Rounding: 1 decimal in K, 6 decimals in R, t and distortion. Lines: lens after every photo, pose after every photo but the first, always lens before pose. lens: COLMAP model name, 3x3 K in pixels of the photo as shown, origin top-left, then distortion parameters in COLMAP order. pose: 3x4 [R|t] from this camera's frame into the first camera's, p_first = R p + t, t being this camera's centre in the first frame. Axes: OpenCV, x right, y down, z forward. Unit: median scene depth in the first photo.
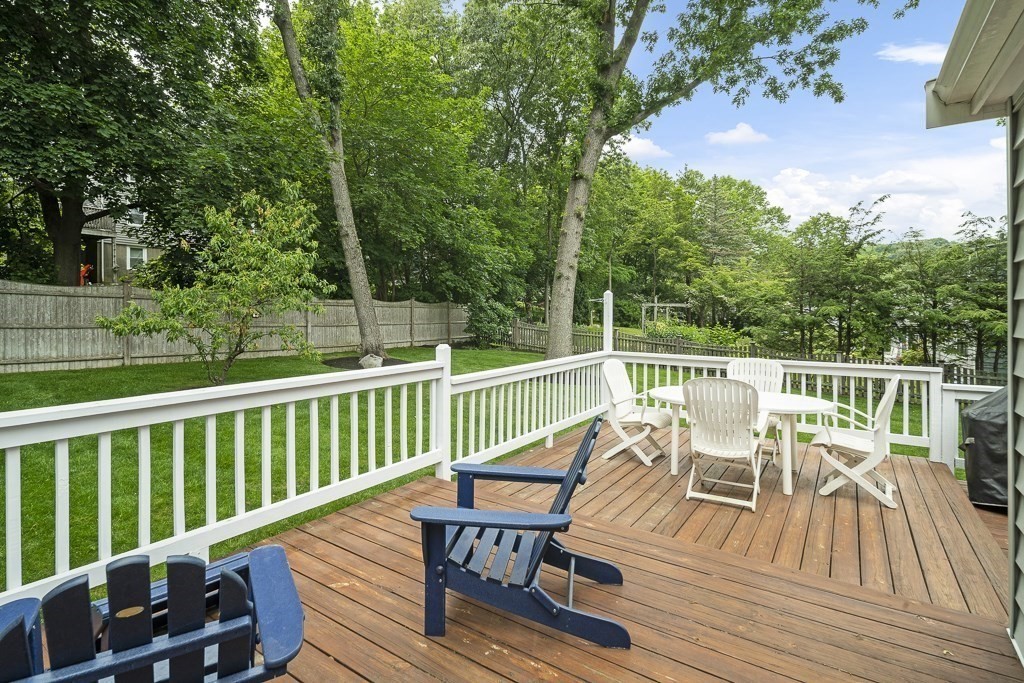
lens RADIAL K [[501.1, 0, 495.8], [0, 501.1, 312.9], [0, 0, 1]] dist [-0.000066, -0.000021]
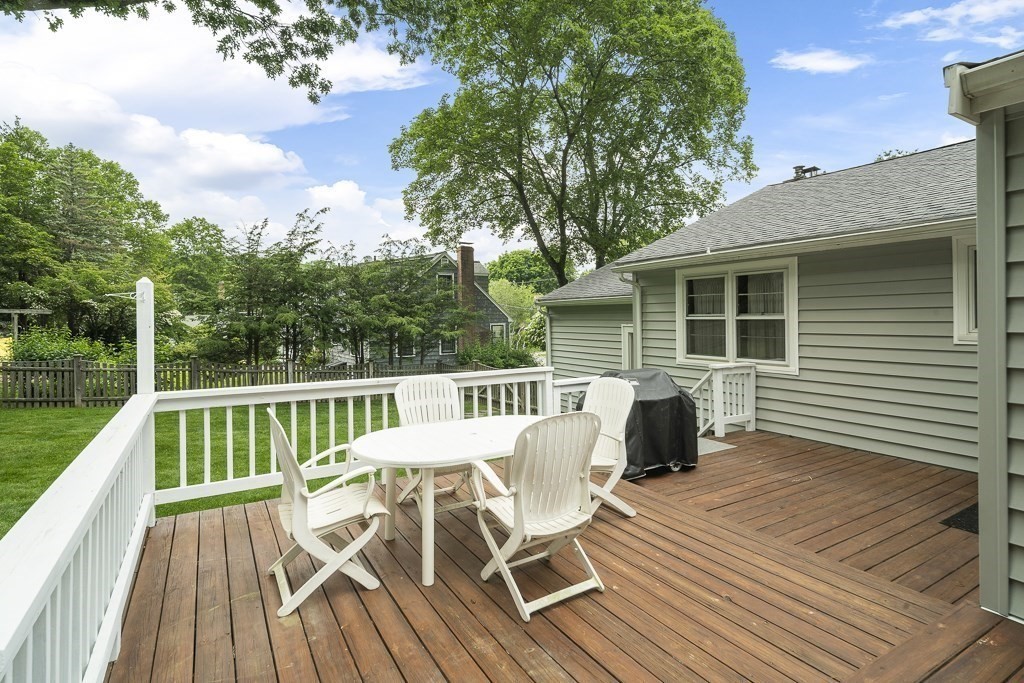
lens RADIAL K [[512.8, 0, 513.3], [0, 512.8, 313.4], [0, 0, 1]] dist [0.009389, 0.000659]
pose [[0.404724, -0.000646, 0.914439, -0.051840], [0.014177, 0.999884, -0.005568, -0.000133], [-0.914329, 0.015217, 0.404686, 0.197340]]
